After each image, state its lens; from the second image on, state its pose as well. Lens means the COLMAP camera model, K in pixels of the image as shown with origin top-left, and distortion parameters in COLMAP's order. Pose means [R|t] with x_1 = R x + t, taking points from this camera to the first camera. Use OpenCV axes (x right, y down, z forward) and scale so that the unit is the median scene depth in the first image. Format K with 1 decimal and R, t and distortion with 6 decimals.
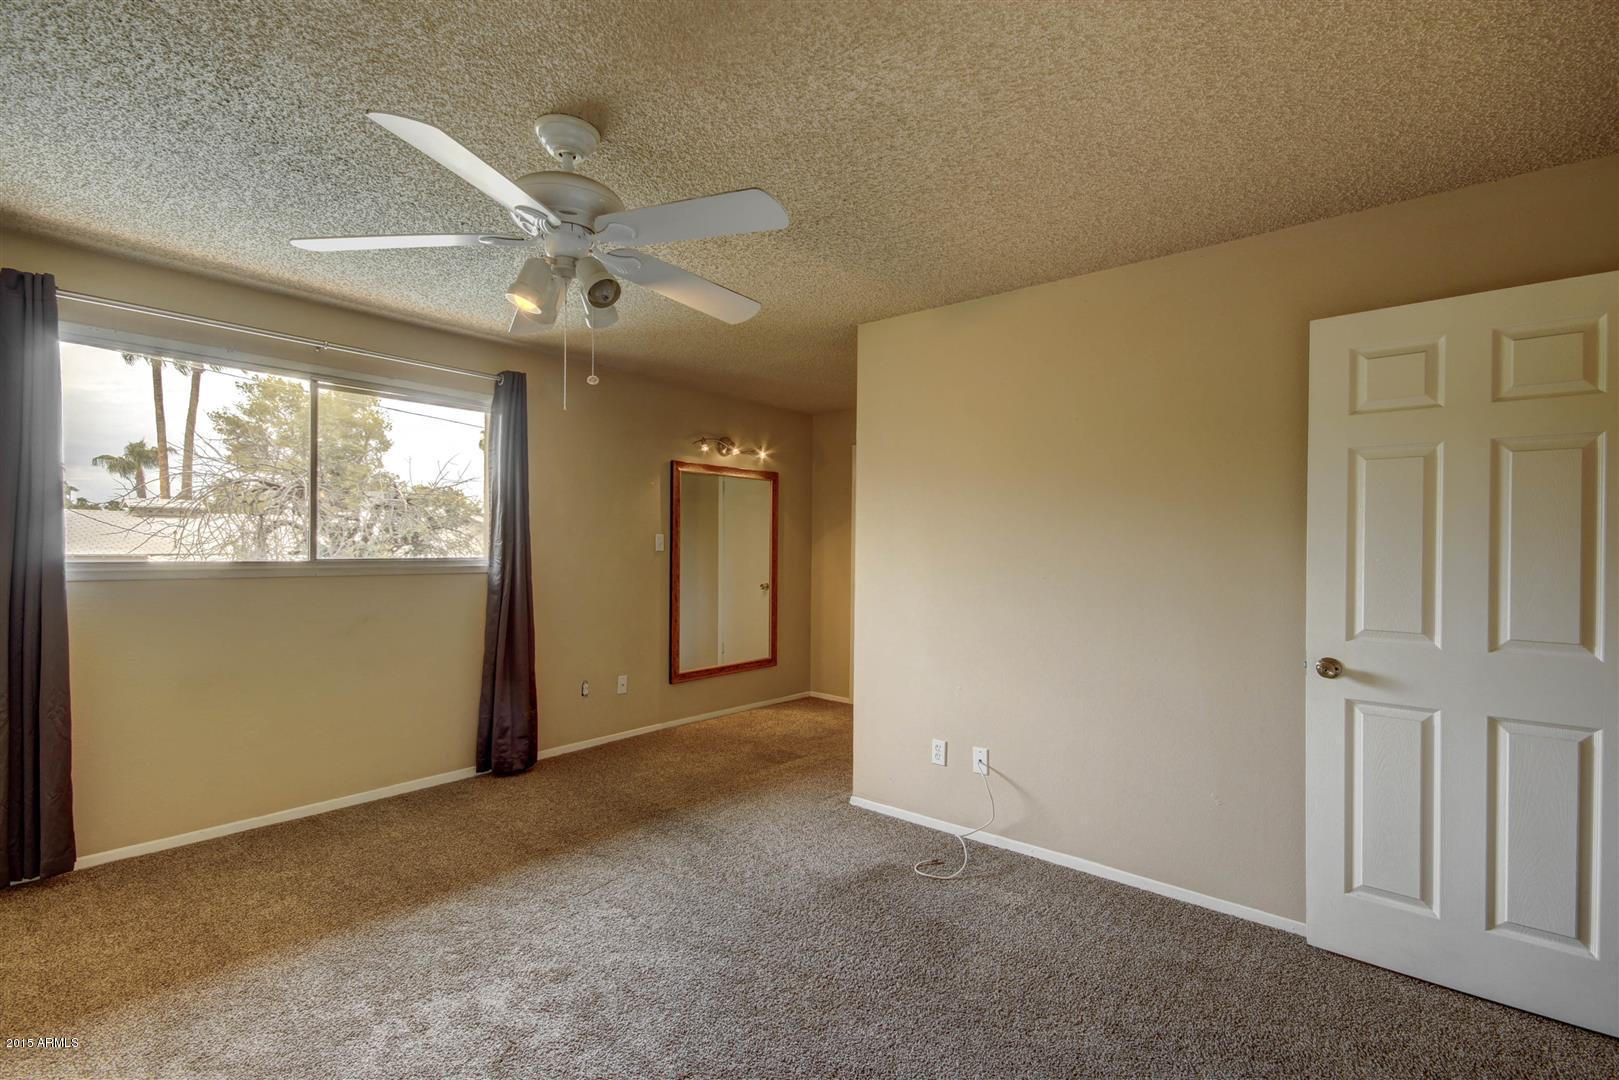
lens RADIAL K [[746.5, 0, 809.5], [0, 746.5, 545.2], [0, 0, 1]] dist [0.015650, 0.000277]
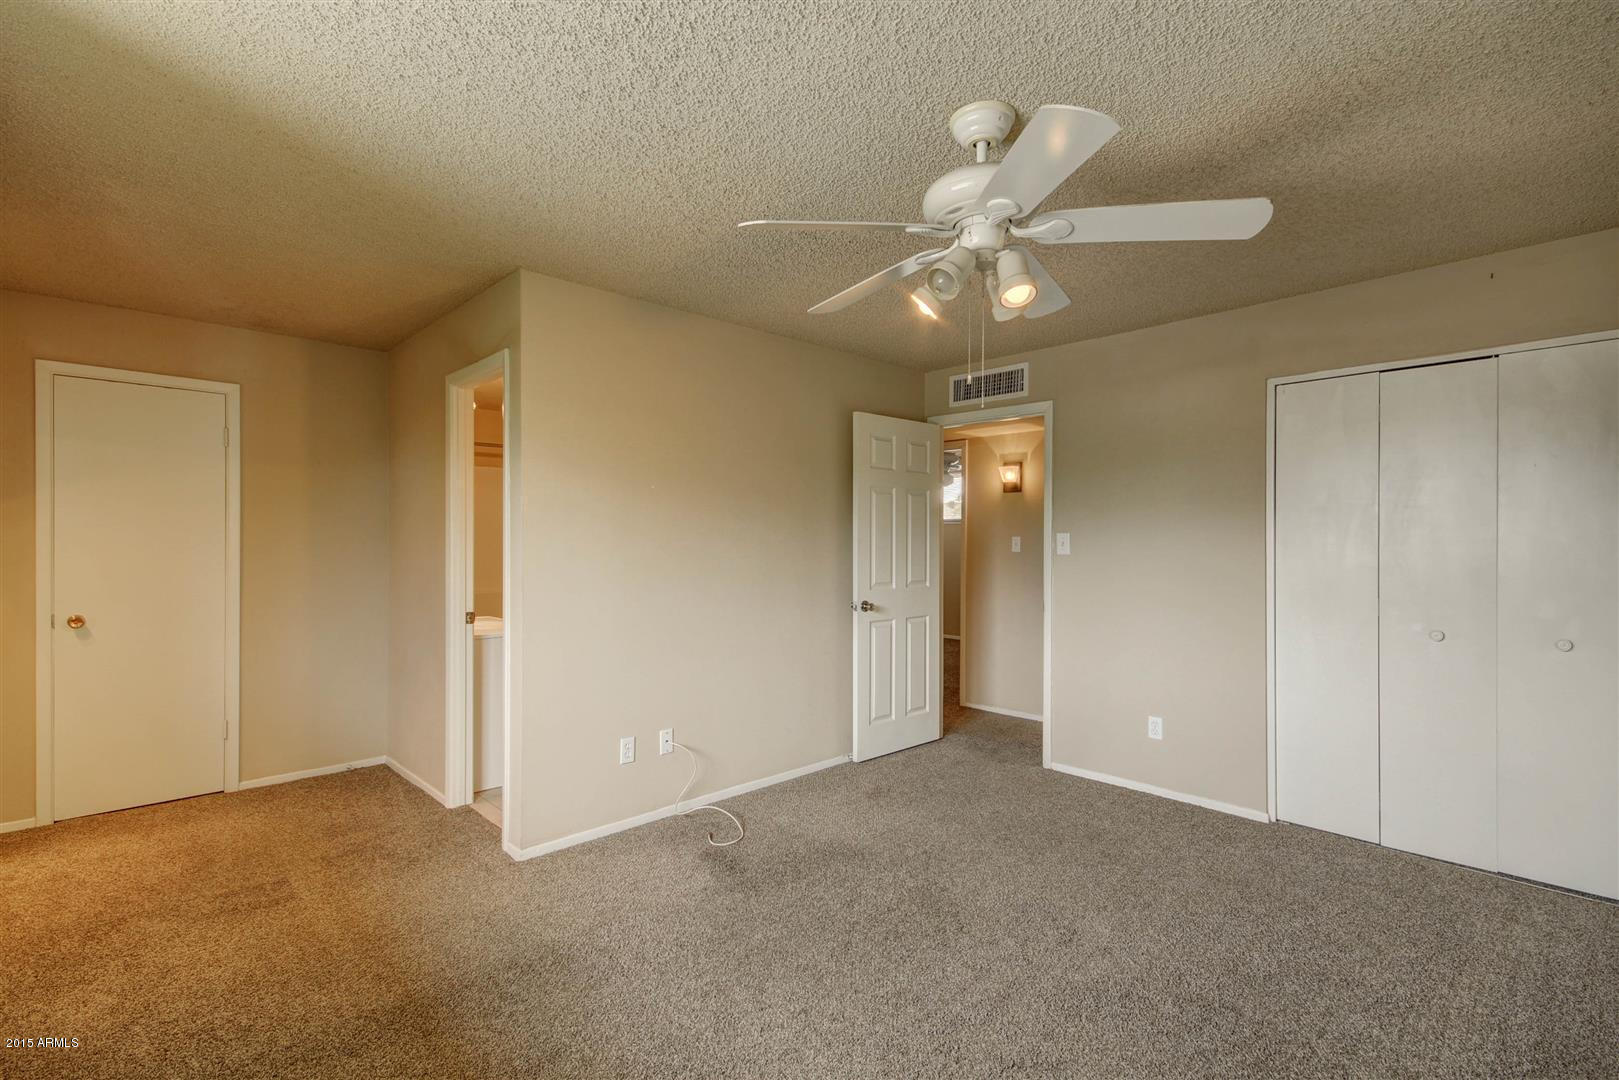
lens RADIAL K [[746.5, 0, 809.5], [0, 746.5, 545.2], [0, 0, 1]] dist [0.015650, 0.000277]
pose [[0.104403, -0.015080, 0.994421, -0.872219], [0.000968, 0.999886, 0.015061, -0.008675], [-0.994535, -0.000609, 0.104406, 0.739908]]
